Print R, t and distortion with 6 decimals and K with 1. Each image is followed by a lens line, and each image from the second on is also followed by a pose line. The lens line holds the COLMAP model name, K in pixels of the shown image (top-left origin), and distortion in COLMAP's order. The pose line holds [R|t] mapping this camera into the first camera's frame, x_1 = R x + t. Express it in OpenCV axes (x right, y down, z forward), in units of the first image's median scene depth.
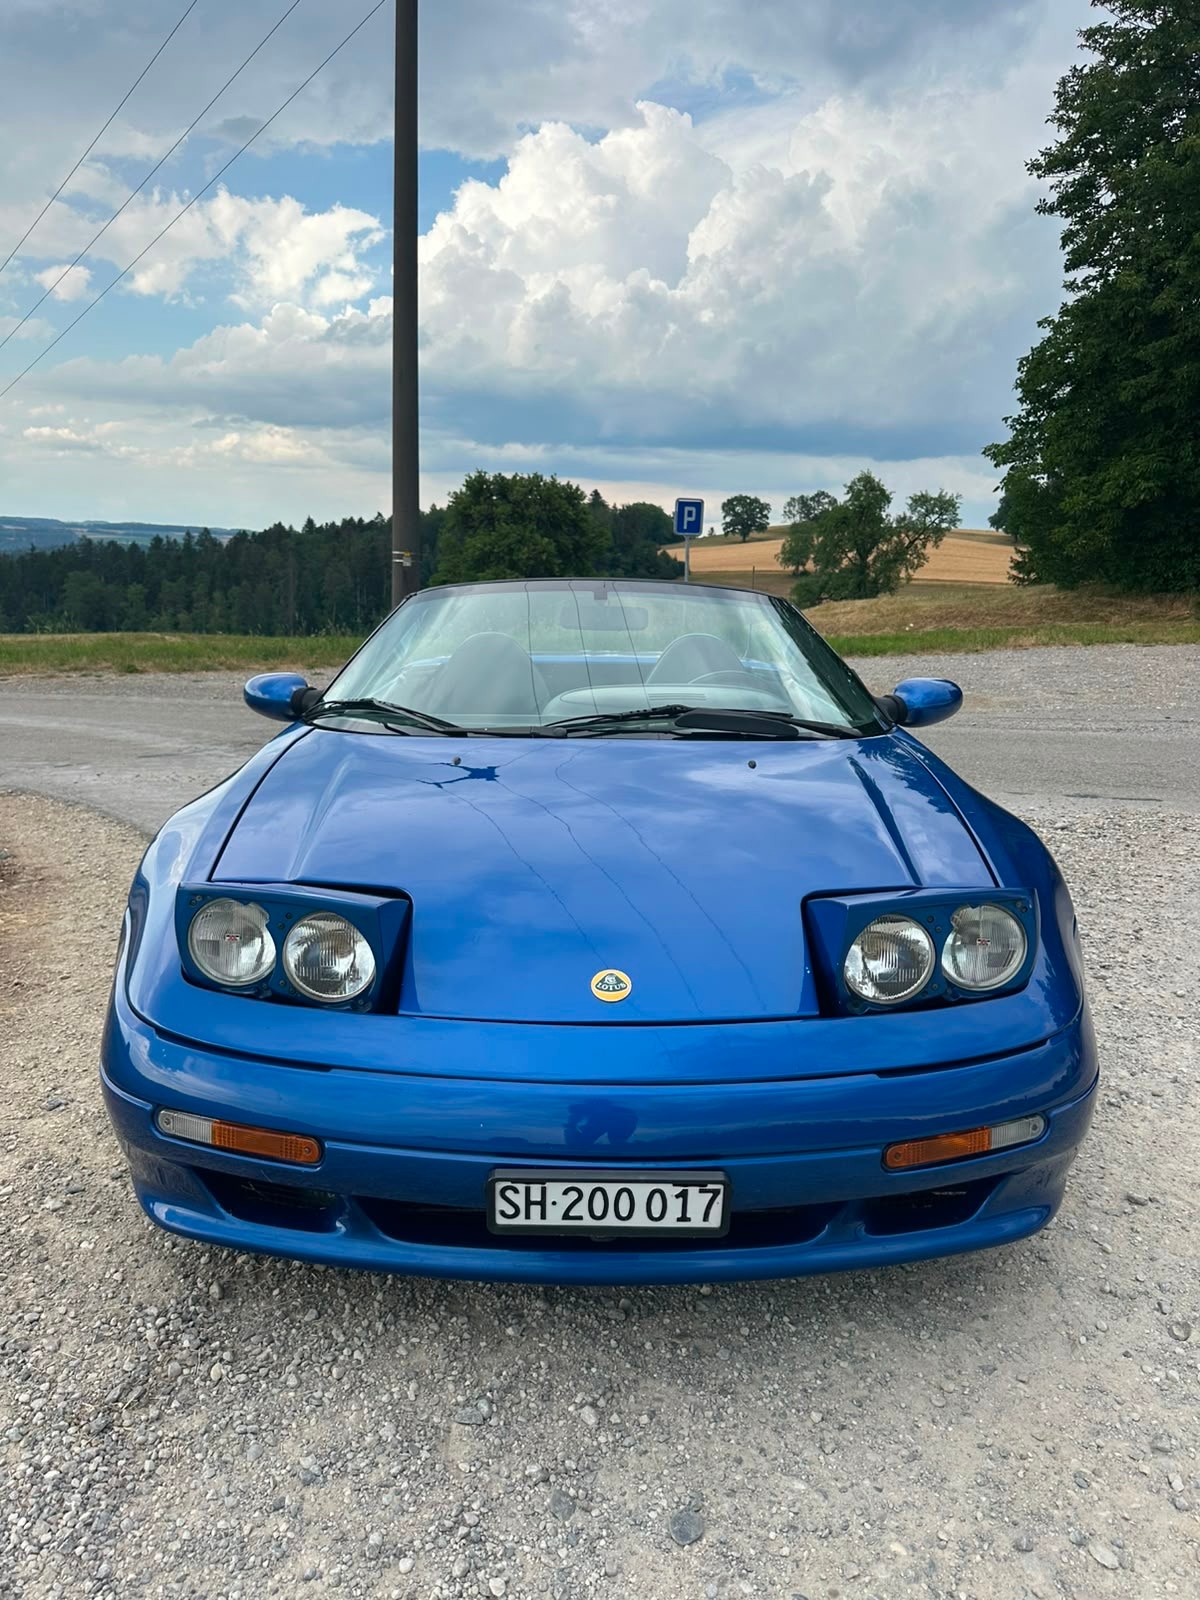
lens RADIAL K [[1323.3, 0, 605.5], [0, 1323.3, 758.1], [0, 0, 1]] dist [0.041935, -0.071923]
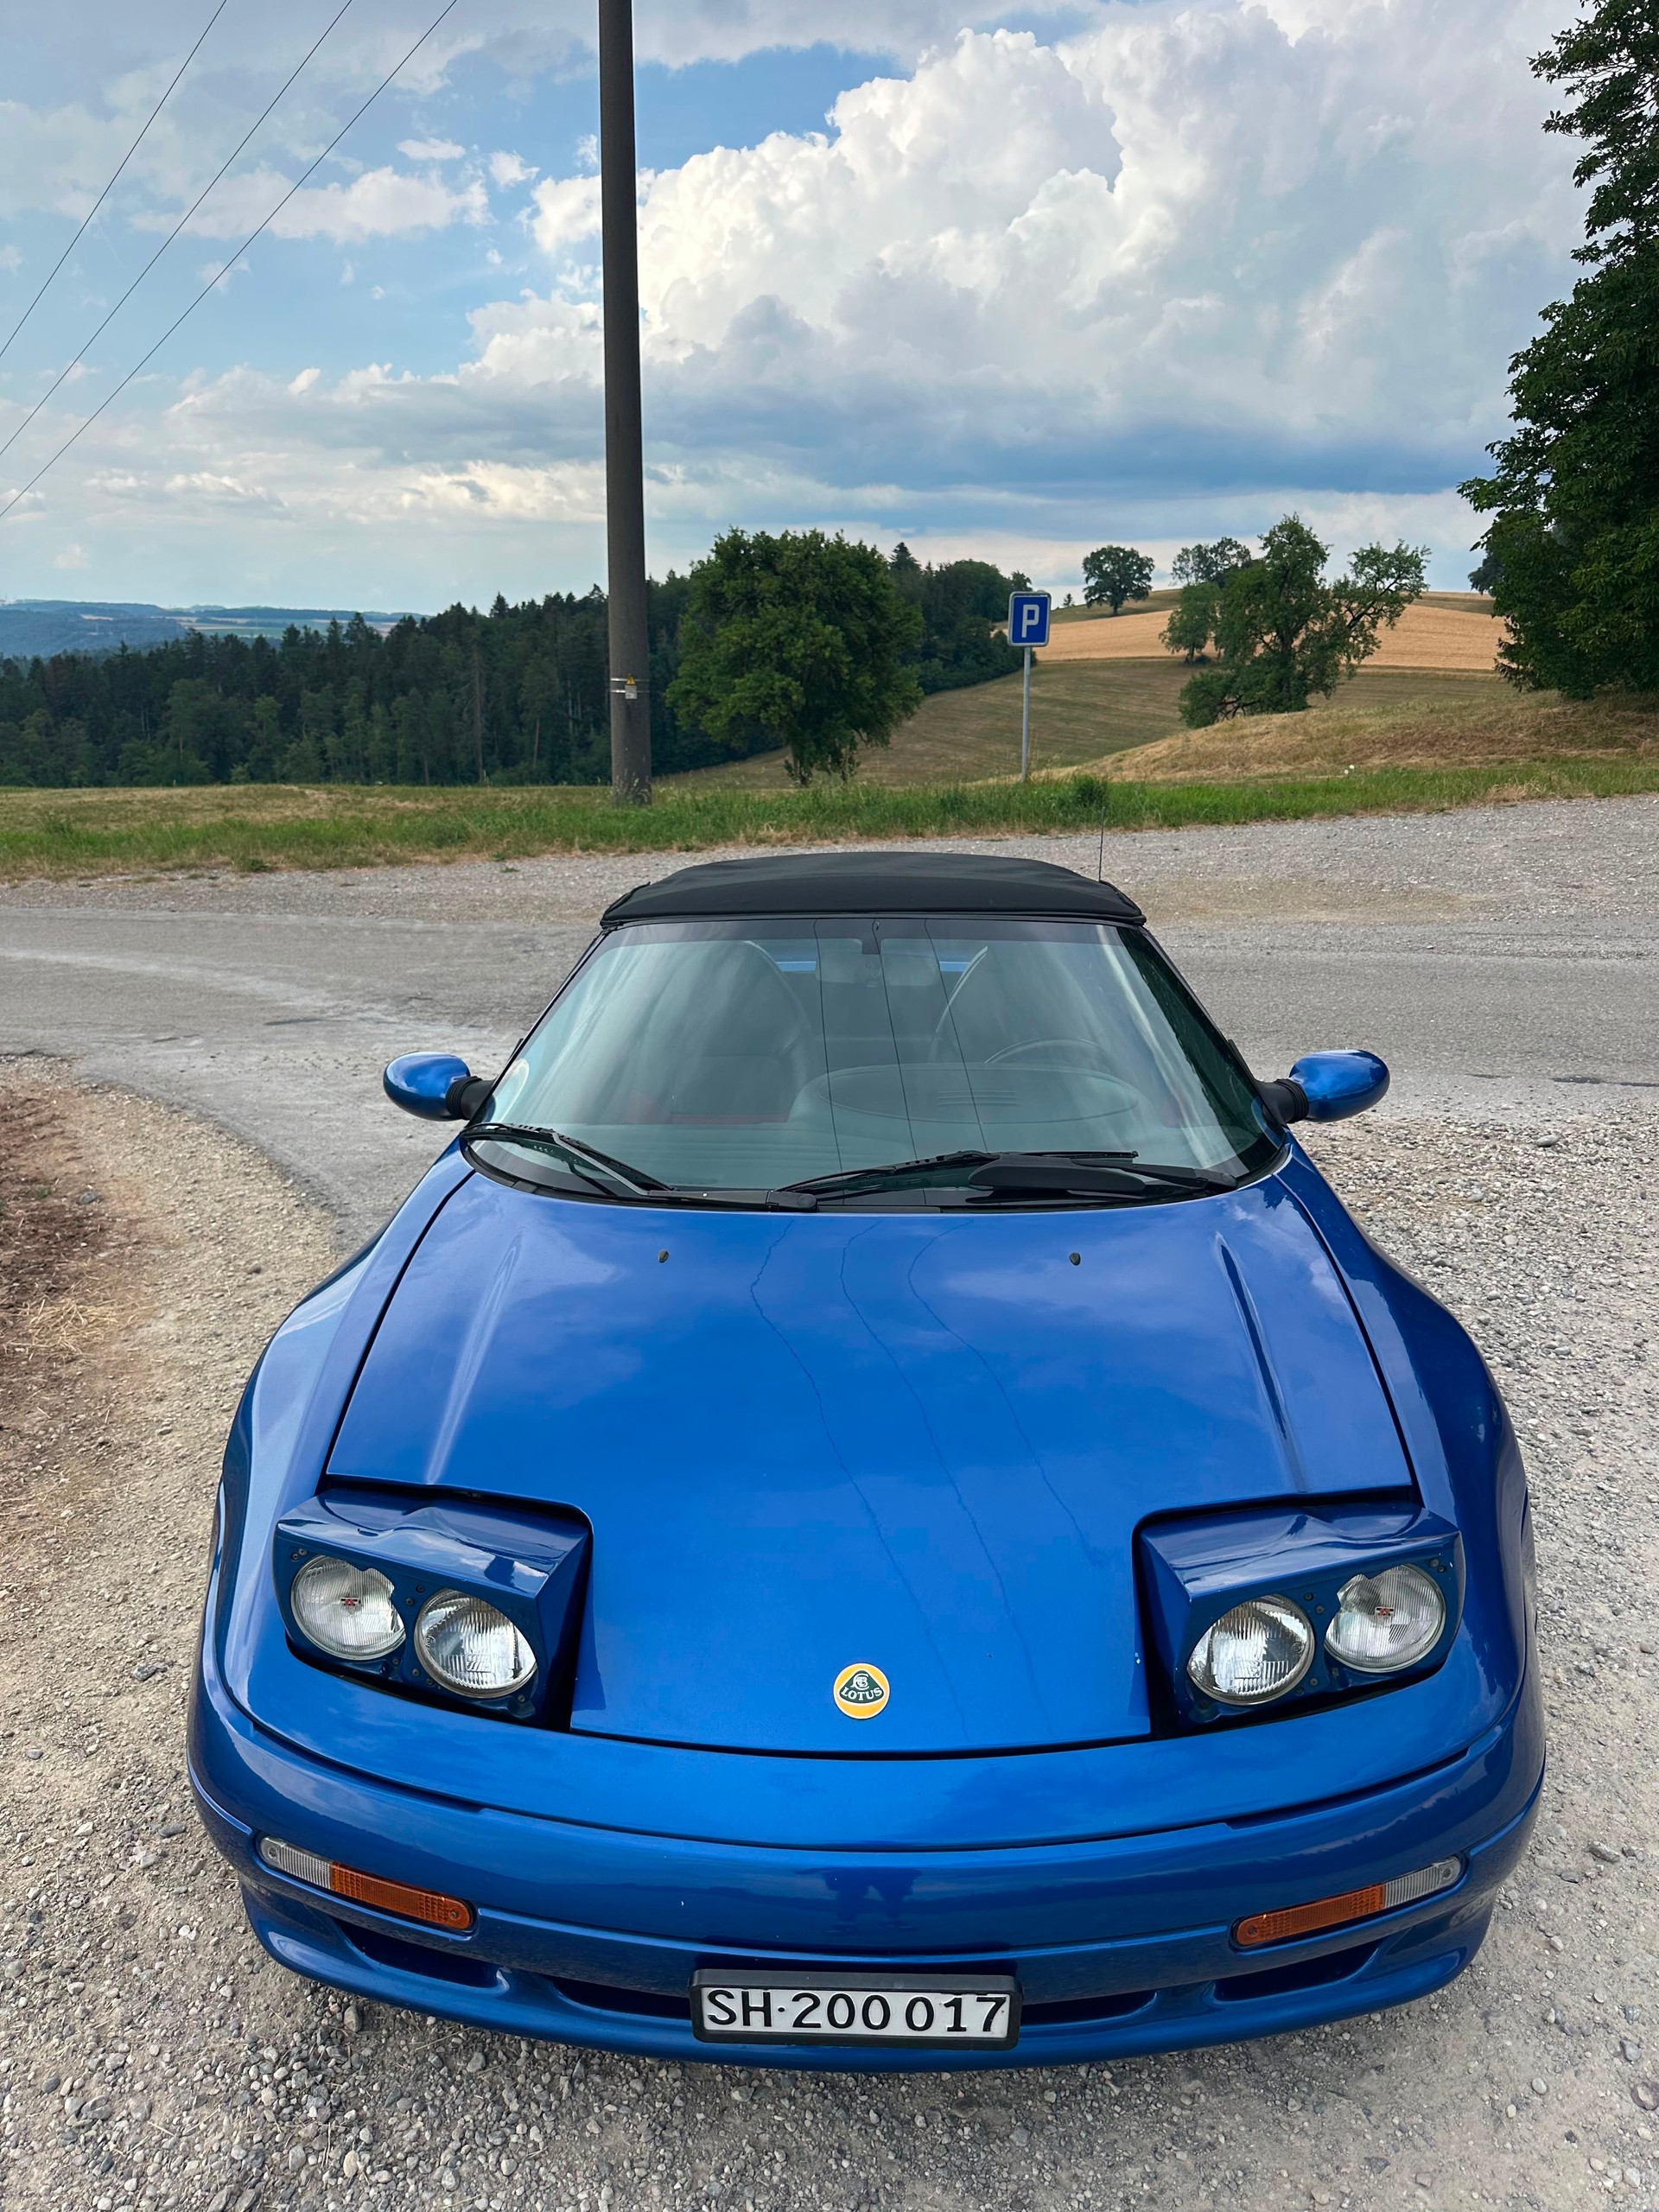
lens RADIAL K [[1829.5, 0, 823.1], [0, 1829.5, 1118.8], [0, 0, 1]] dist [0.041935, -0.071923]
pose [[0.998594, -0.007200, -0.052511, 0.016777], [0.012555, 0.994668, 0.102364, -0.105352], [0.051494, -0.102880, 0.993360, 0.011734]]
